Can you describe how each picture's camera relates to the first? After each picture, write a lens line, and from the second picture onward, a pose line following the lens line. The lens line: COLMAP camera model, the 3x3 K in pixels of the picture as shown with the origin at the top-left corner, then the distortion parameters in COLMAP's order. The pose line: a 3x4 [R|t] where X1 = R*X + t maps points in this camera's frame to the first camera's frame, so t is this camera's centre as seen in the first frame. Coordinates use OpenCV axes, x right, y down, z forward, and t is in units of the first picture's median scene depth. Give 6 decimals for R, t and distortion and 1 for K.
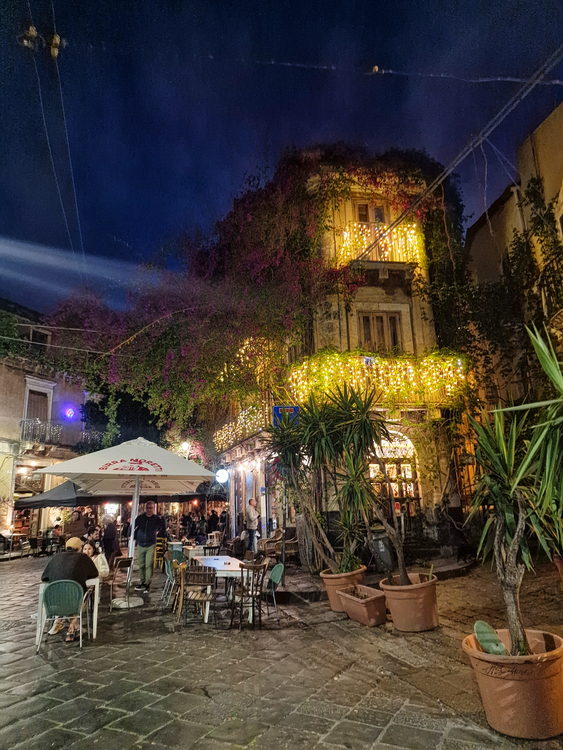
lens RADIAL K [[503.7, 0, 282.0], [0, 503.7, 376.3], [0, 0, 1]] dist [0.073487, -0.003908]
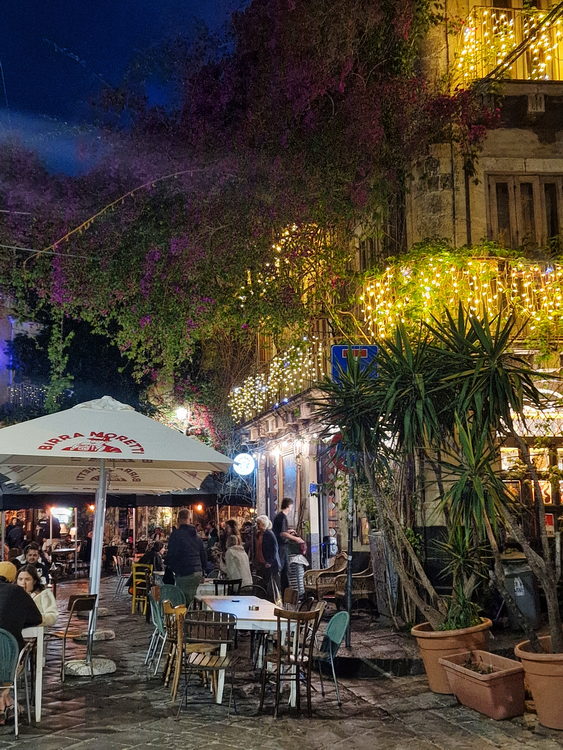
lens RADIAL K [[503.7, 0, 281.0], [0, 503.7, 378.6], [0, 0, 1]] dist [0.073487, -0.003908]
pose [[0.996400, 0.008294, -0.084374, -0.026851], [0.000728, 0.994330, 0.106340, 0.036197], [0.084777, -0.106018, 0.990744, 0.426967]]
